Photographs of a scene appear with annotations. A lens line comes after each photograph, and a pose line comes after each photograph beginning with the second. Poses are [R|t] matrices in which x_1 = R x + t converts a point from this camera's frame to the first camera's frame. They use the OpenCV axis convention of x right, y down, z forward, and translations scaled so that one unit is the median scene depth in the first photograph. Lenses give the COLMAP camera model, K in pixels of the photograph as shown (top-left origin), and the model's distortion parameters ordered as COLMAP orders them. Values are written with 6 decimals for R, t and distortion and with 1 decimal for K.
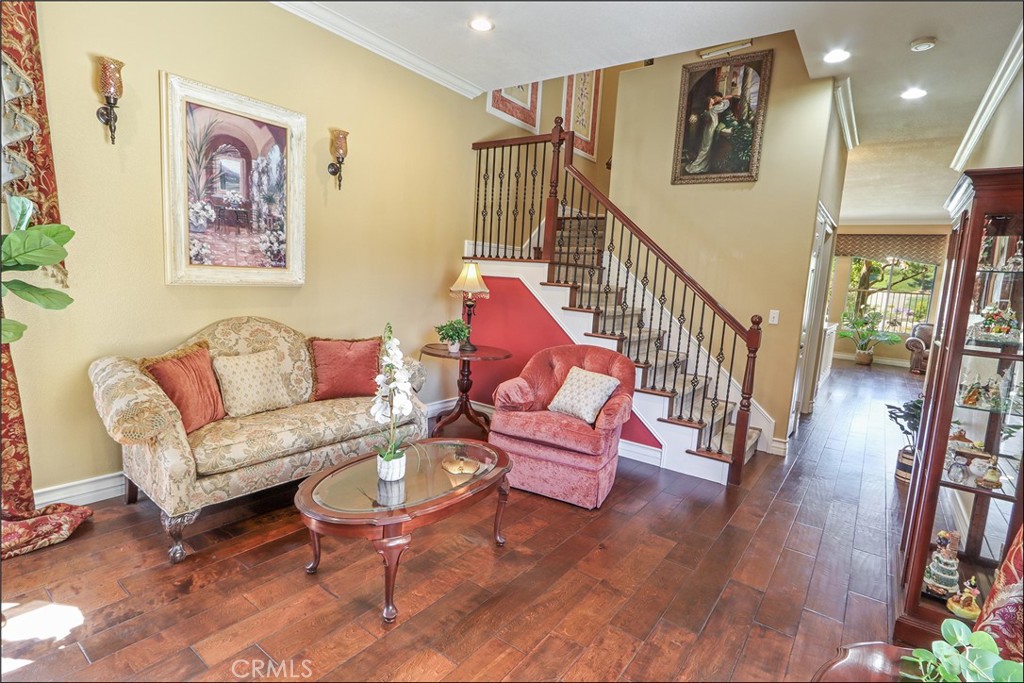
lens RADIAL K [[502.9, 0, 512.6], [0, 502.9, 343.3], [0, 0, 1]] dist [-0.013744, 0.001118]
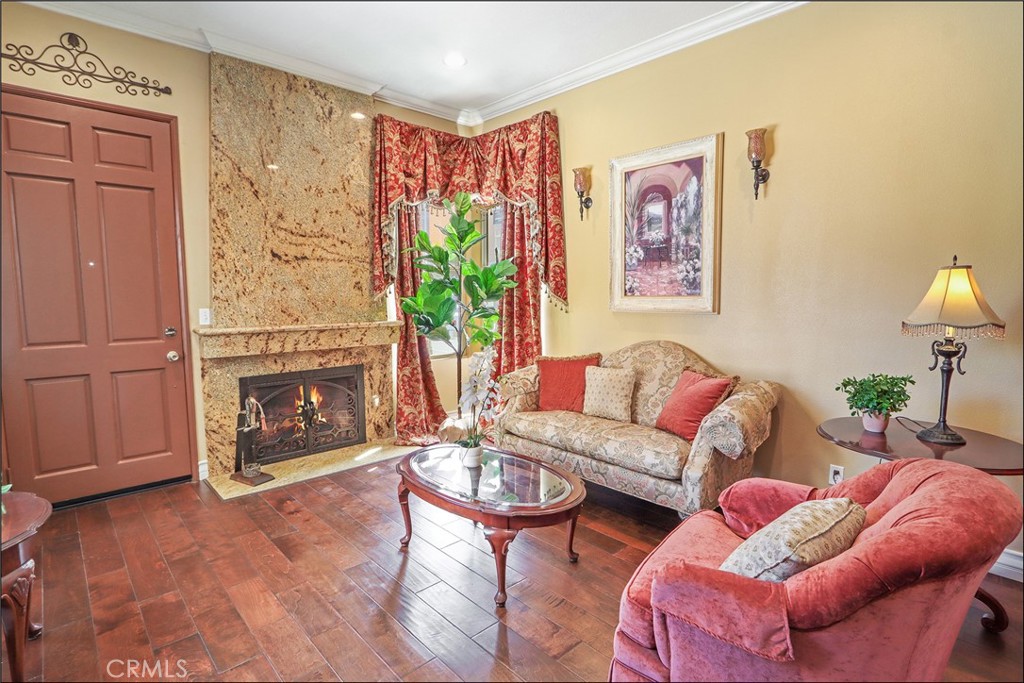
lens RADIAL K [[502.9, 0, 511.8], [0, 502.9, 339.4], [0, 0, 1]] dist [-0.013744, 0.001118]
pose [[-0.170616, 0.032979, -0.984785, 0.624873], [-0.141017, 0.988334, 0.057529, -0.073670], [0.975194, 0.148687, -0.163975, 0.867505]]
